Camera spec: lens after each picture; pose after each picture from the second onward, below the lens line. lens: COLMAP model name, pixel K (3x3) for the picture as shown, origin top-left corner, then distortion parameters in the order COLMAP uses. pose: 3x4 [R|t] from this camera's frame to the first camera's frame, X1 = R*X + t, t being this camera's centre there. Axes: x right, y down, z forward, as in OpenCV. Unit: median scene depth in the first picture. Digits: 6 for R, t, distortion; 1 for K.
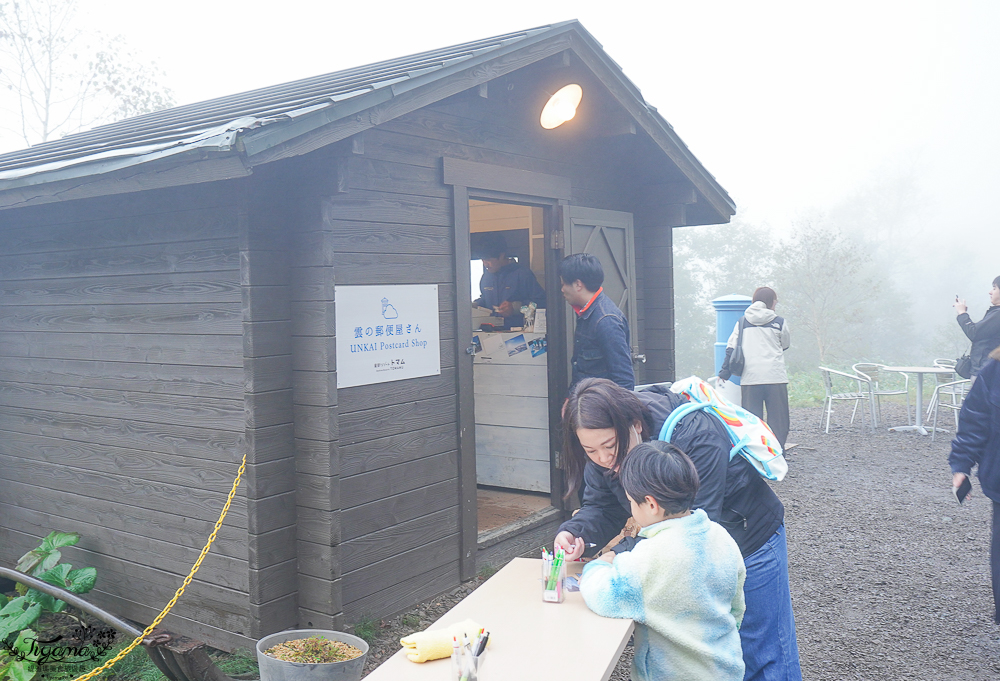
lens RADIAL K [[916.4, 0, 500.0], [0, 916.4, 340.5], [0, 0, 1]] dist [-0.000959, 0.000344]
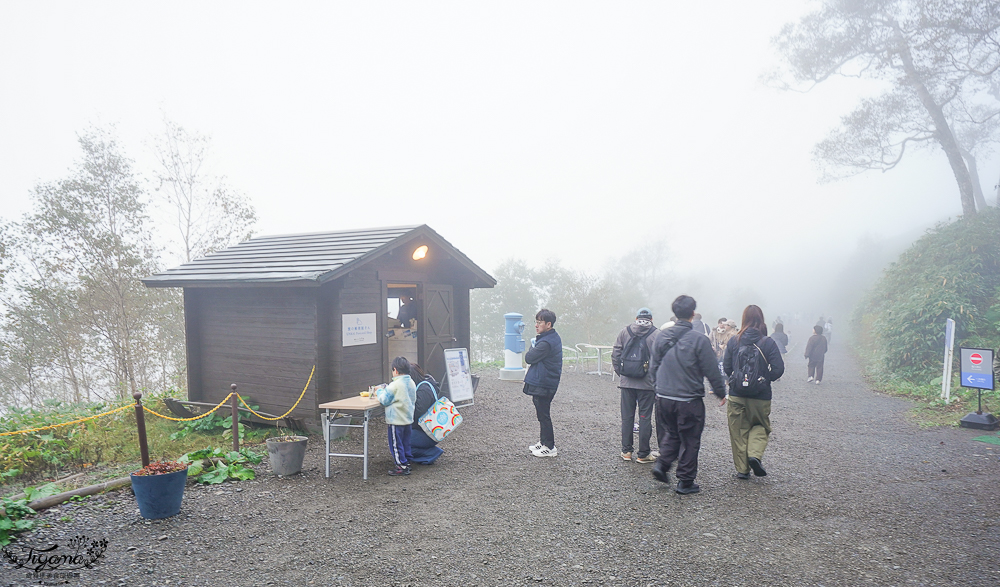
lens RADIAL K [[574.8, 0, 499.5], [0, 574.8, 341.0], [0, 0, 1]] dist [-0.000236, -0.000043]
pose [[0.993100, 0.014619, 0.116354, 0.111988], [-0.016883, 0.999686, 0.018496, -0.011102], [-0.116047, -0.020333, 0.993036, -0.886208]]
